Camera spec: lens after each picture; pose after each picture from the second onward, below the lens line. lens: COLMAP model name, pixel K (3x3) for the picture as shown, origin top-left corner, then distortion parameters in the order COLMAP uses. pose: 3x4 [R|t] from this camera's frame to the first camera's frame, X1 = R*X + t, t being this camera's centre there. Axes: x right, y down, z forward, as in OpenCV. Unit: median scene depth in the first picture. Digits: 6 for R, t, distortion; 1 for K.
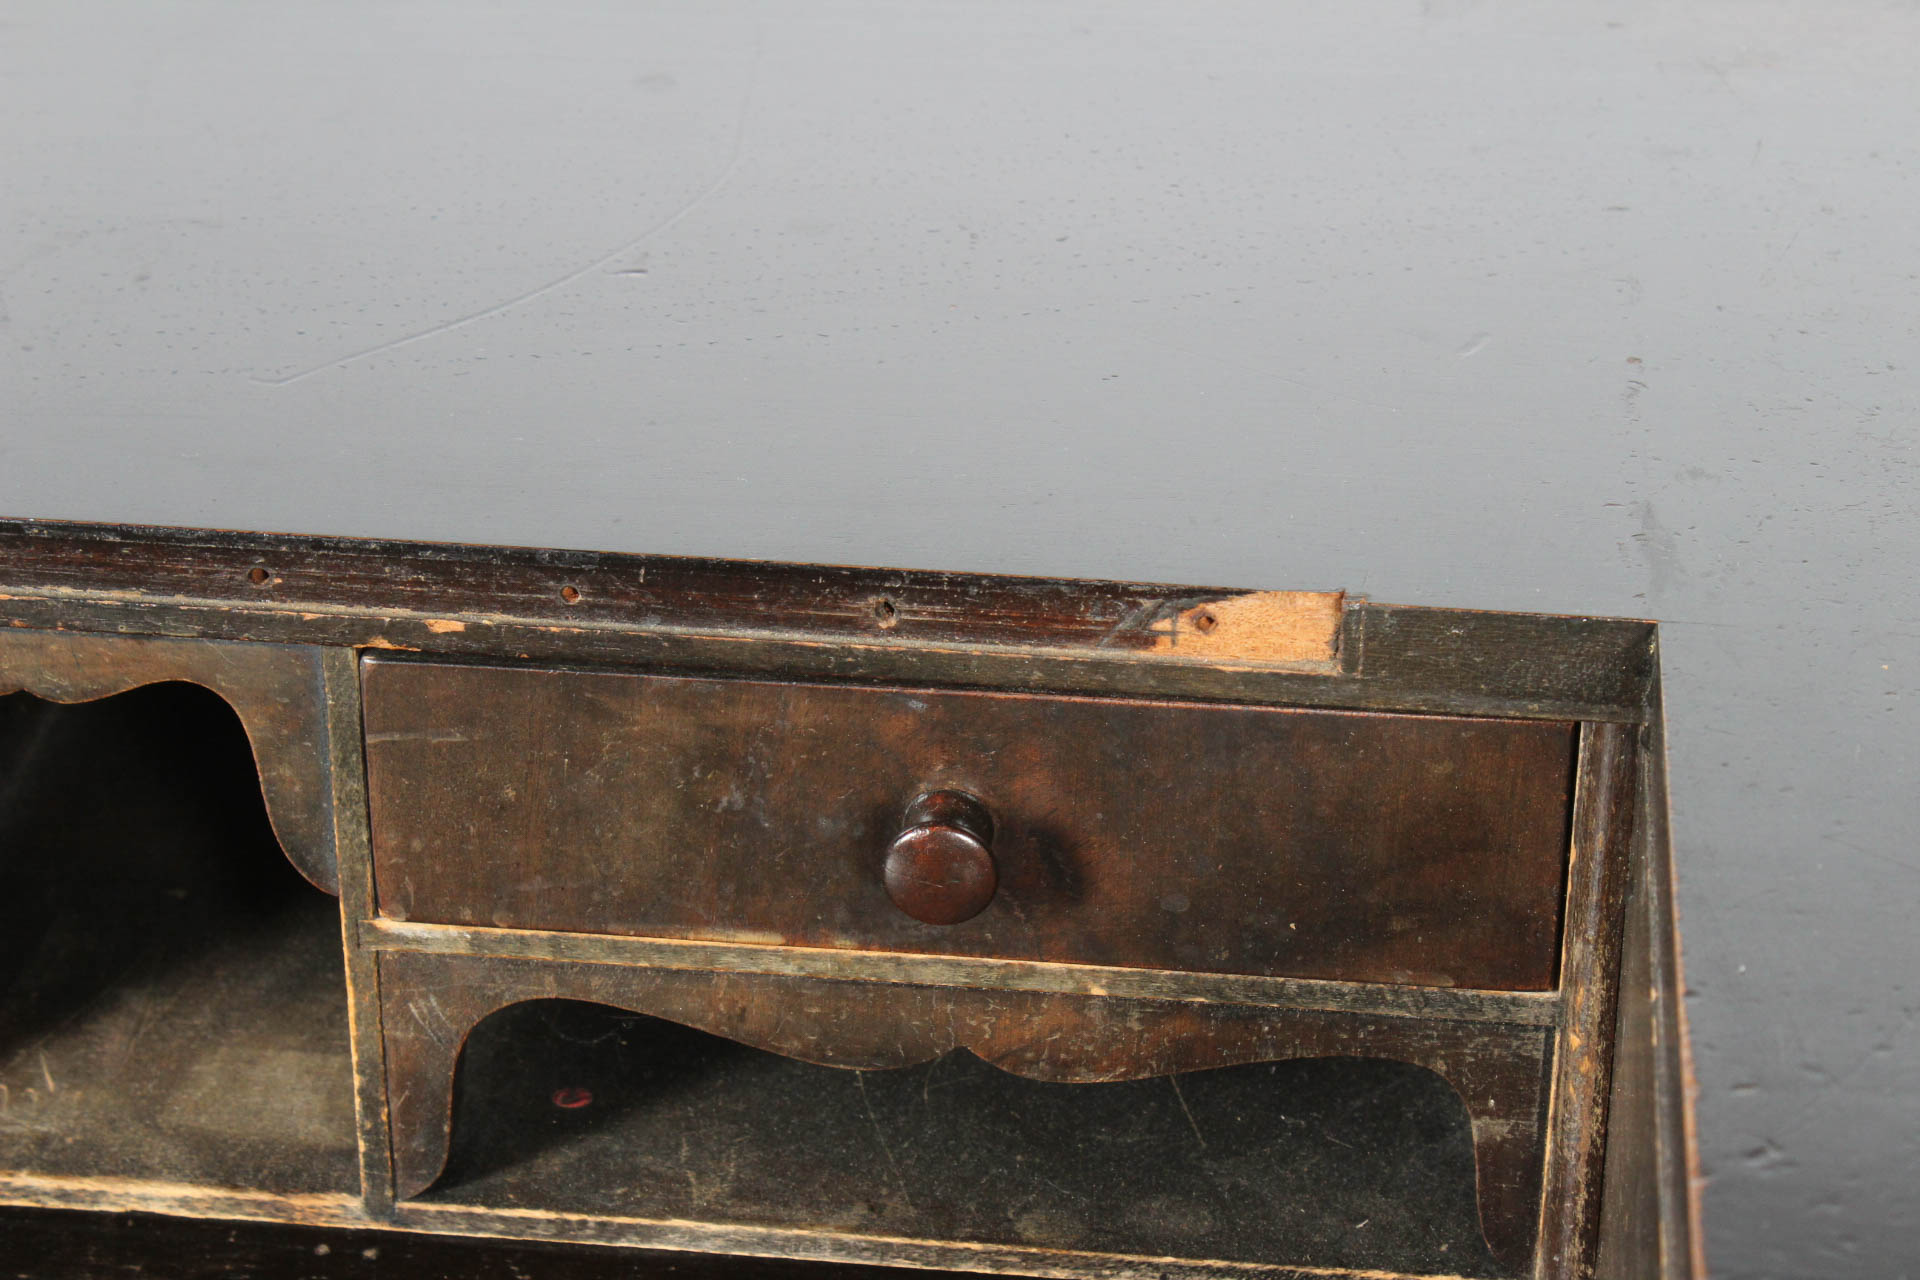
lens RADIAL K [[4557.4, 0, 948.4], [0, 4557.4, 621.8], [0, 0, 1]] dist [0.076526, 0.163382]
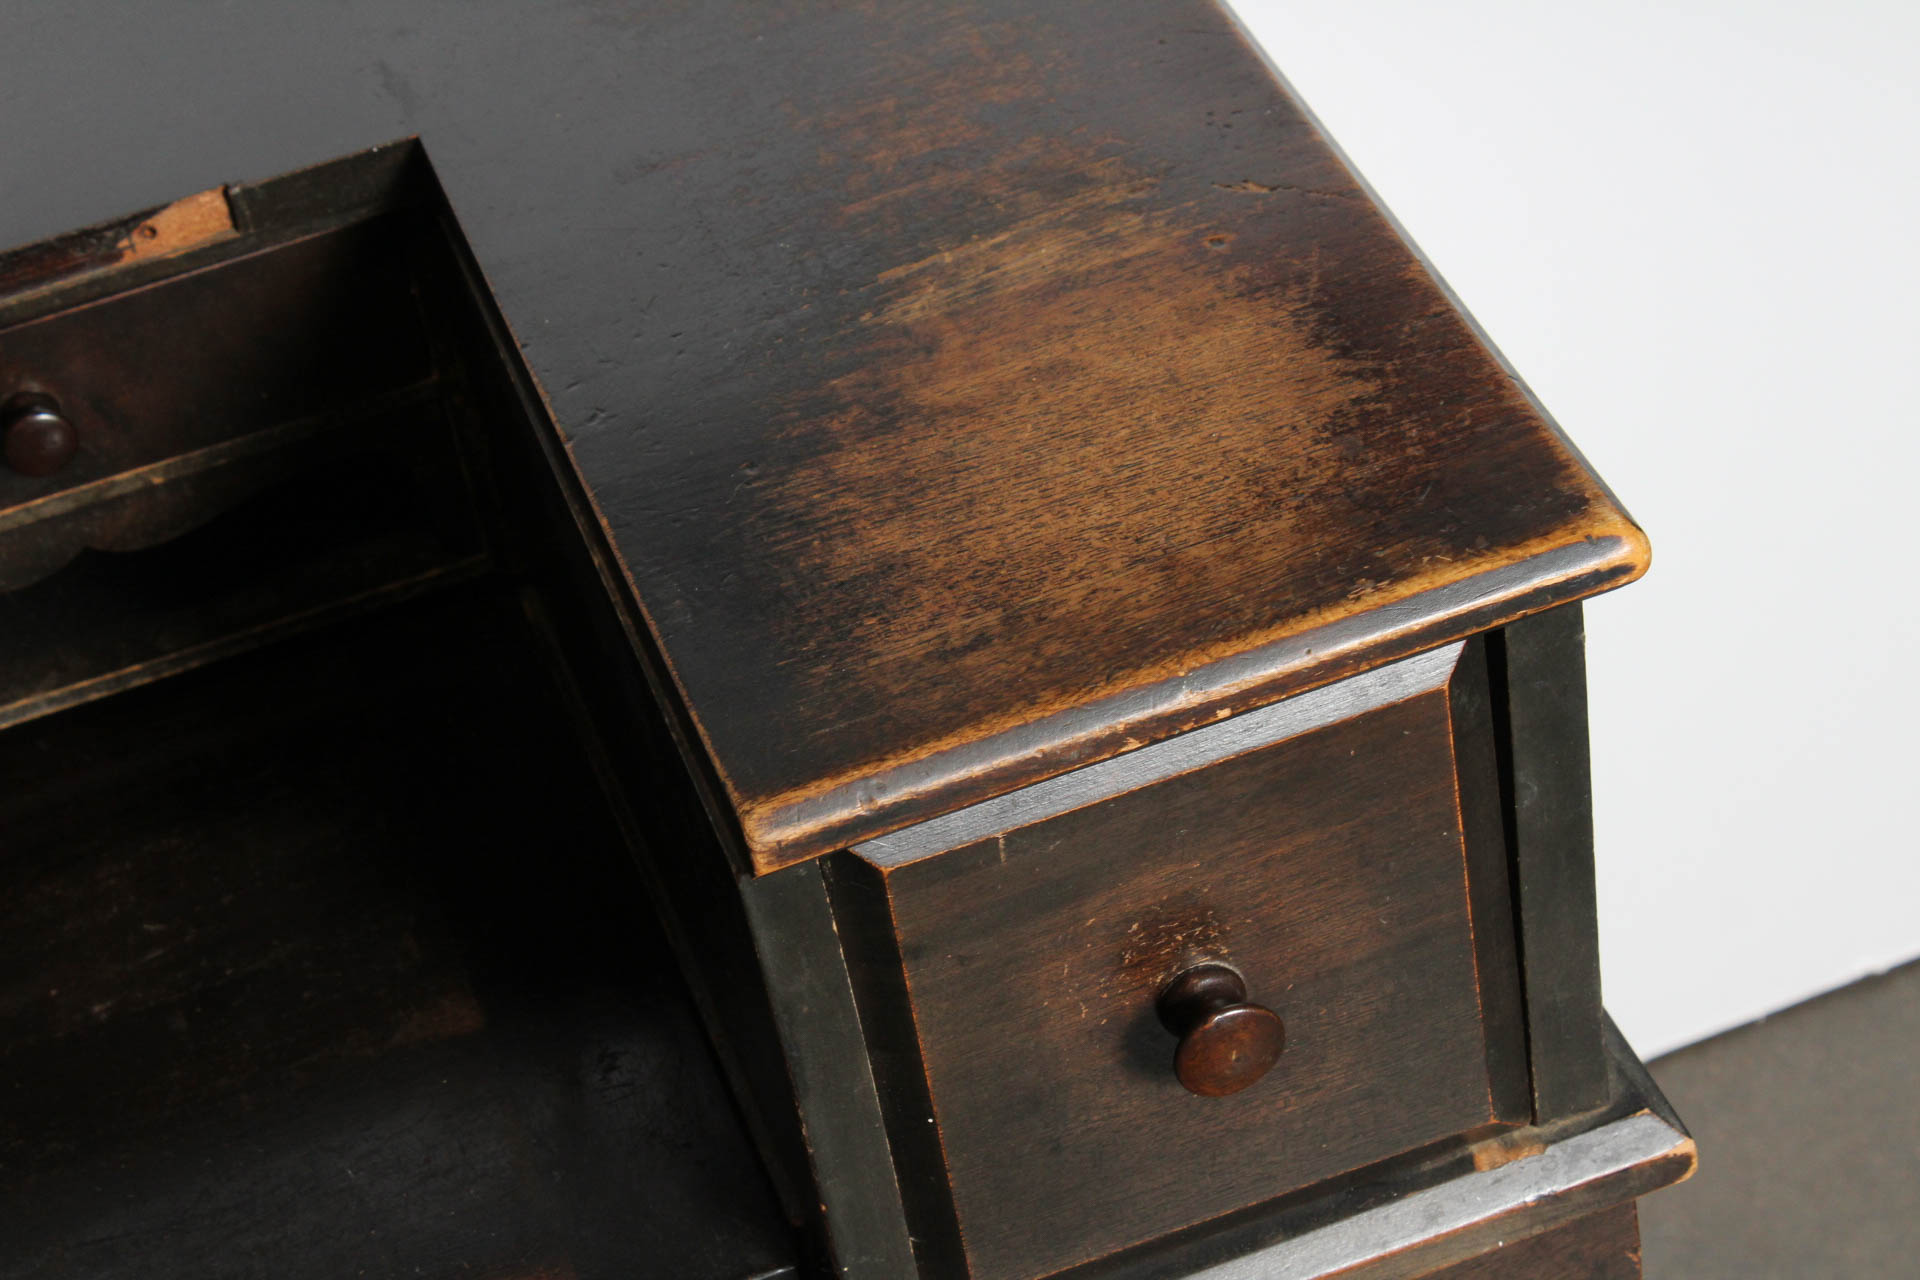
lens RADIAL K [[4557.4, 0, 948.4], [0, 4557.4, 621.8], [0, 0, 1]] dist [0.076526, 0.163382]
pose [[0.898758, -0.367428, 0.239229, -0.115098], [0.332726, 0.926906, 0.173603, -0.054110], [-0.285530, -0.076429, 0.955317, -0.556614]]
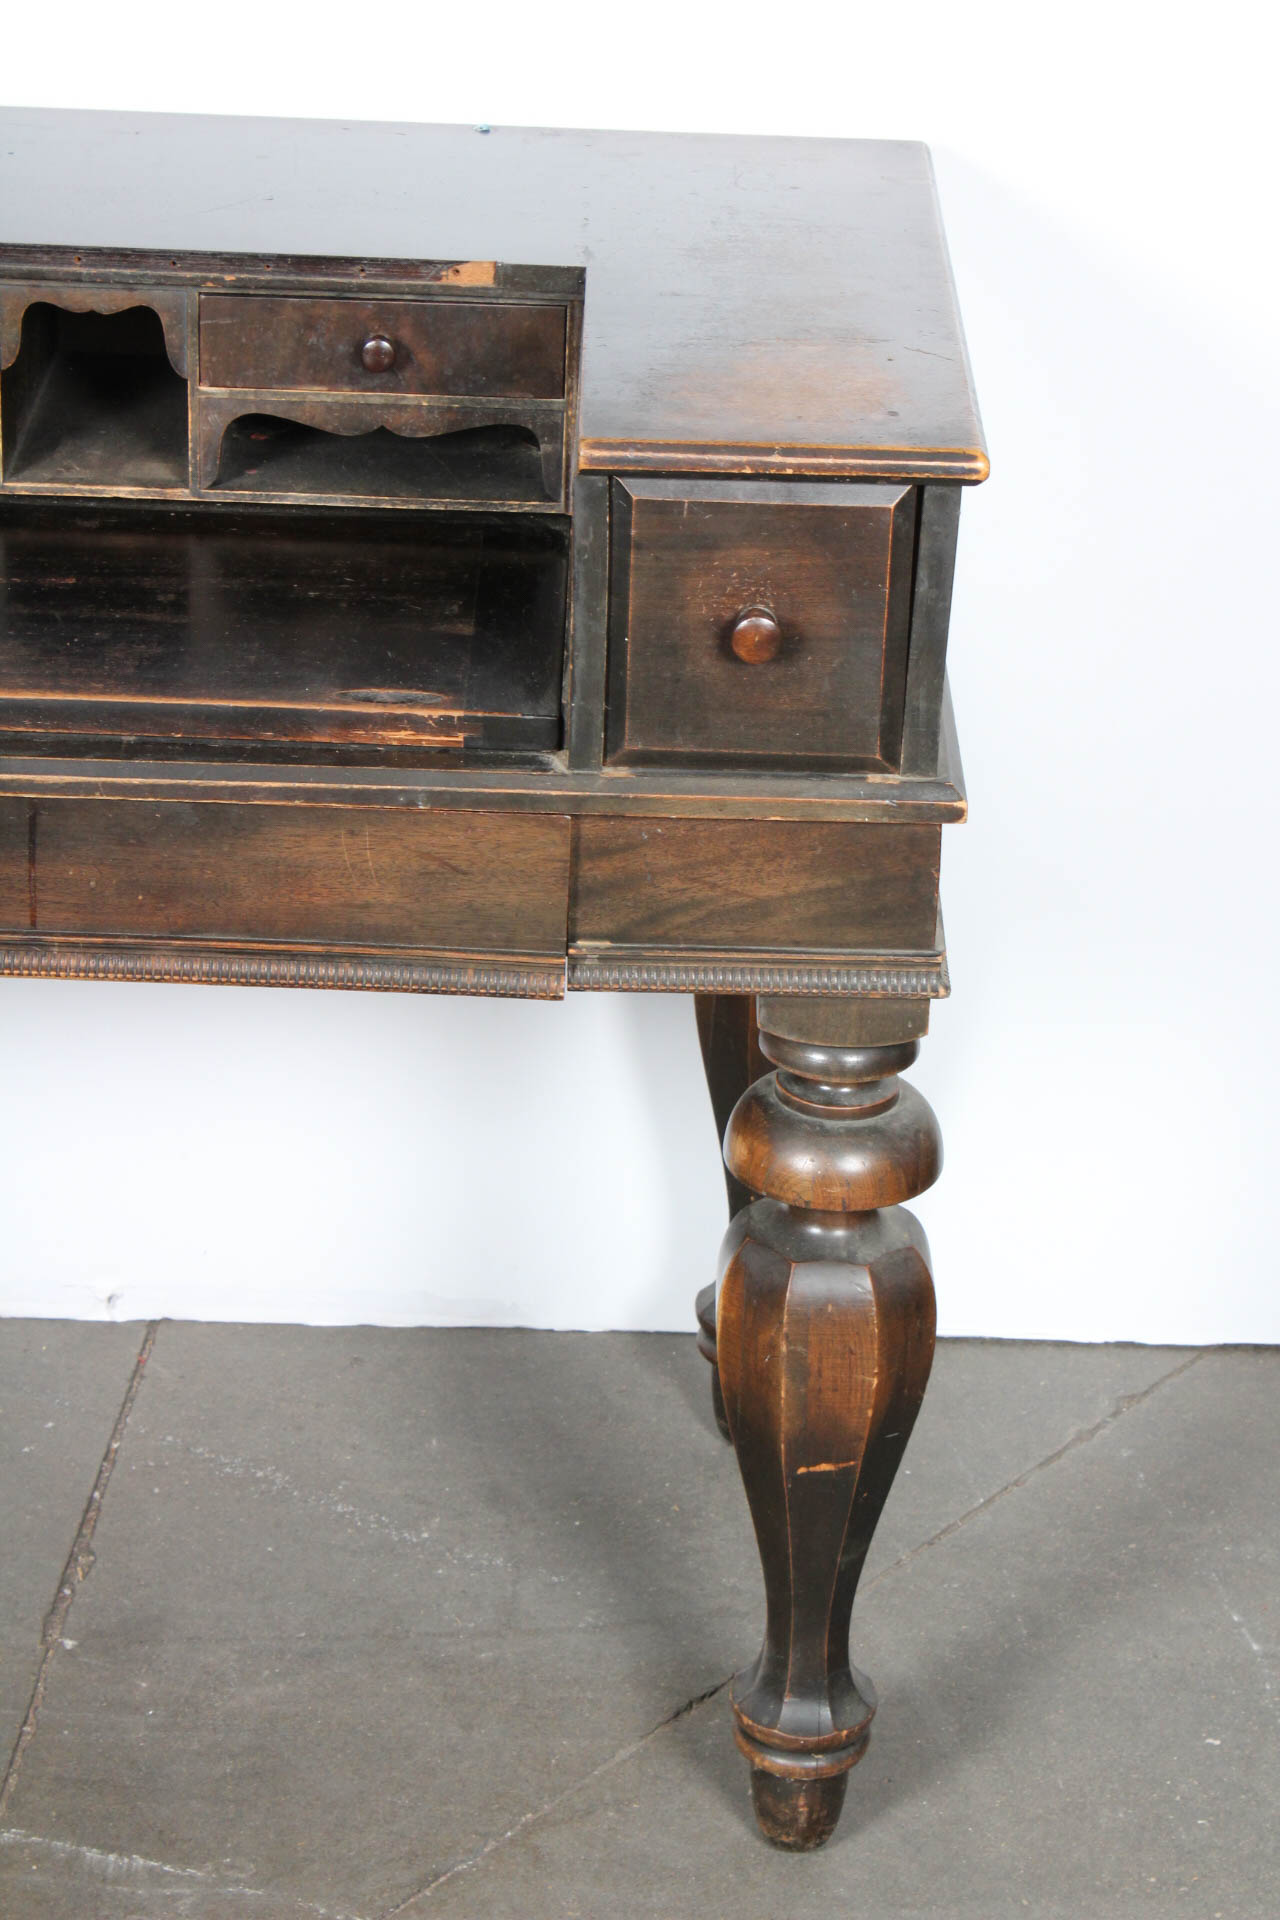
lens RADIAL K [[4557.4, 0, 640.0], [0, 4557.4, 960.0], [0, 0, 1]] dist [0.076526, 0.163382]
pose [[0.994039, -0.014289, 0.108082, -0.174303], [0.022546, 0.996886, -0.075566, 0.734628], [-0.106665, 0.077553, 0.991266, -2.241167]]
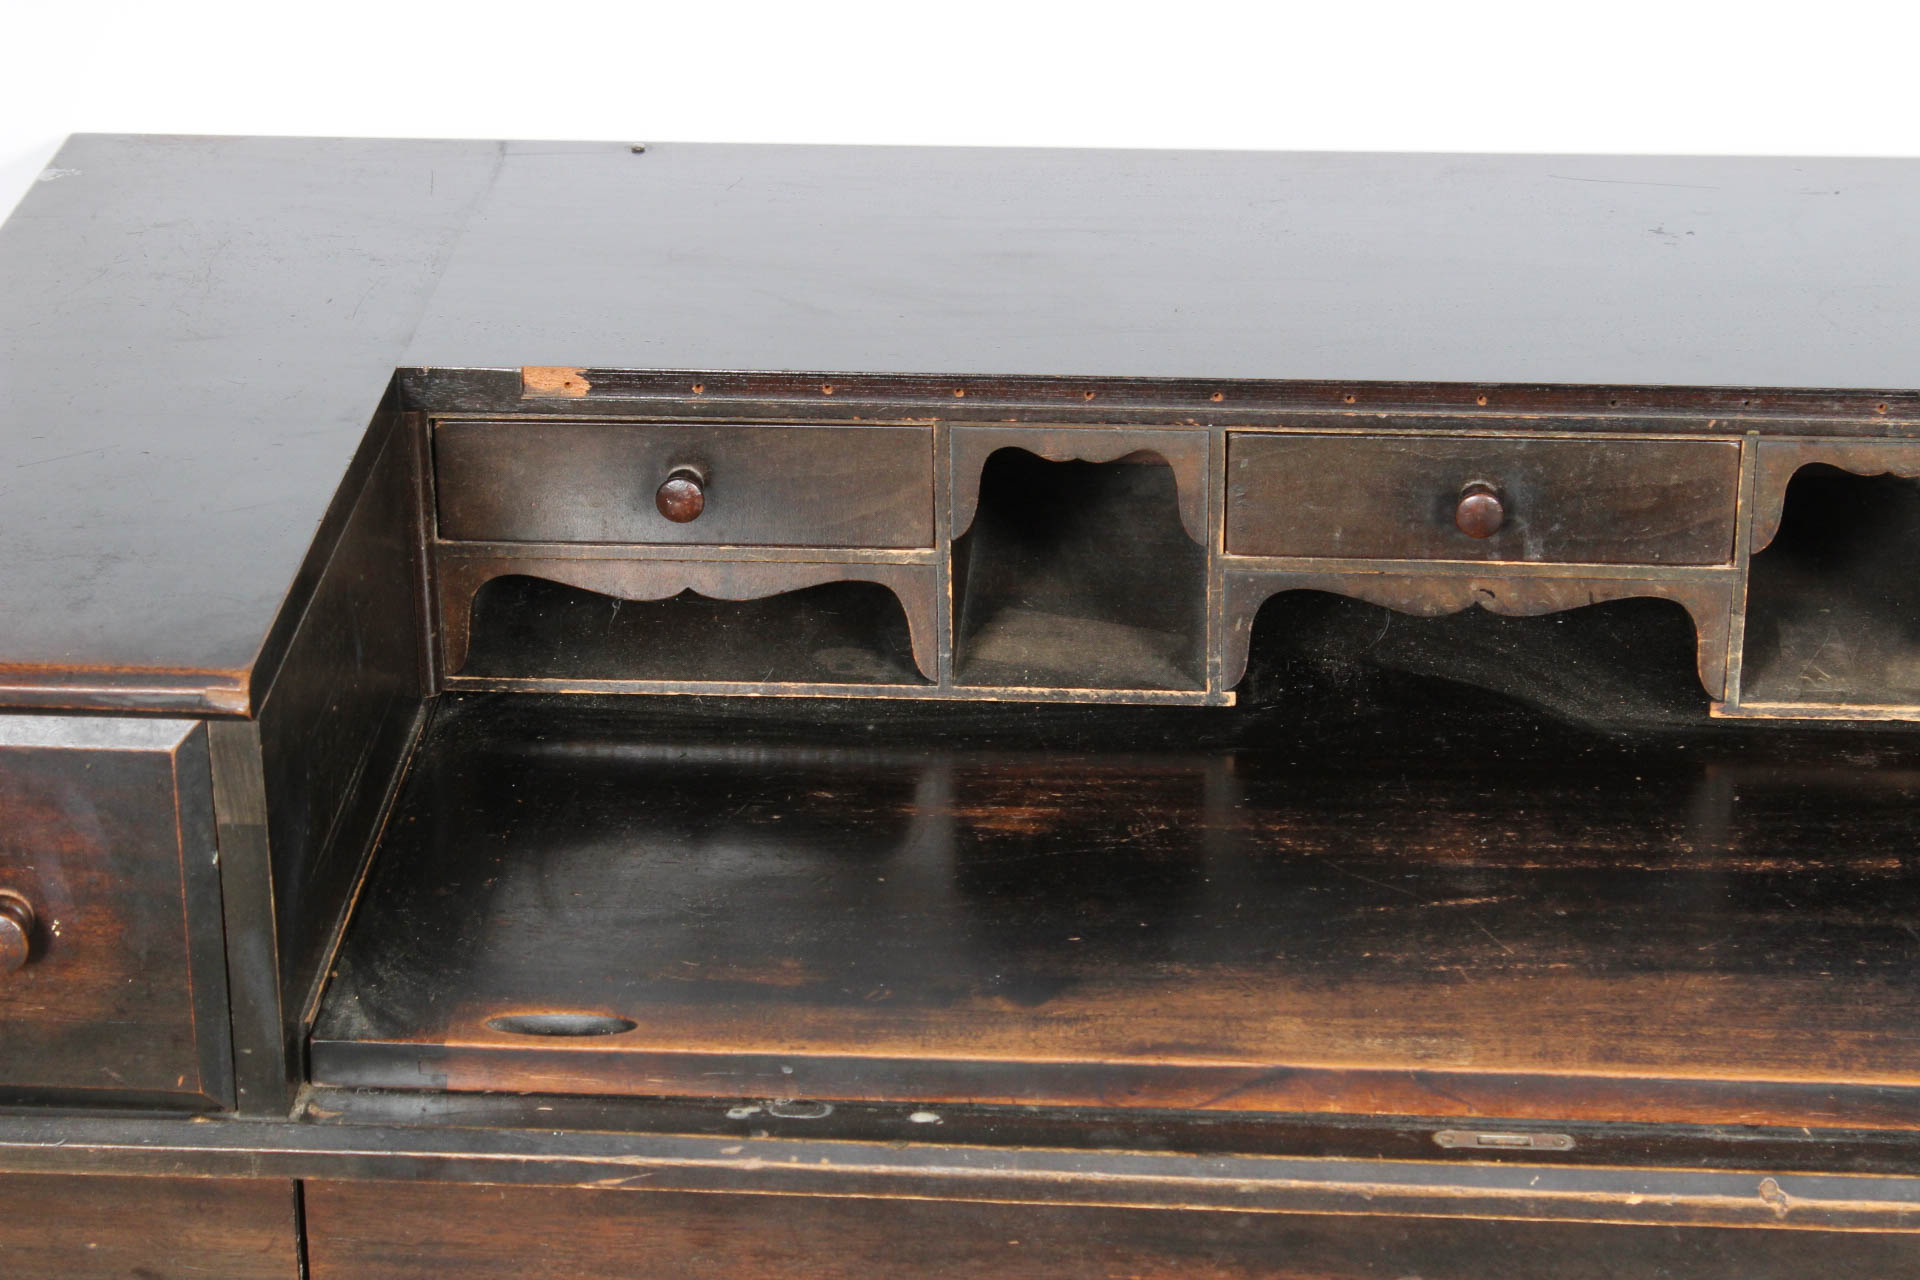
lens RADIAL K [[4557.4, 0, 948.4], [0, 4557.4, 621.8], [0, 0, 1]] dist [0.076526, 0.163382]
pose [[0.998876, -0.027529, 0.038594, -0.776969], [0.031051, 0.995104, -0.093832, 0.296494], [-0.035822, 0.094925, 0.994840, -1.300211]]
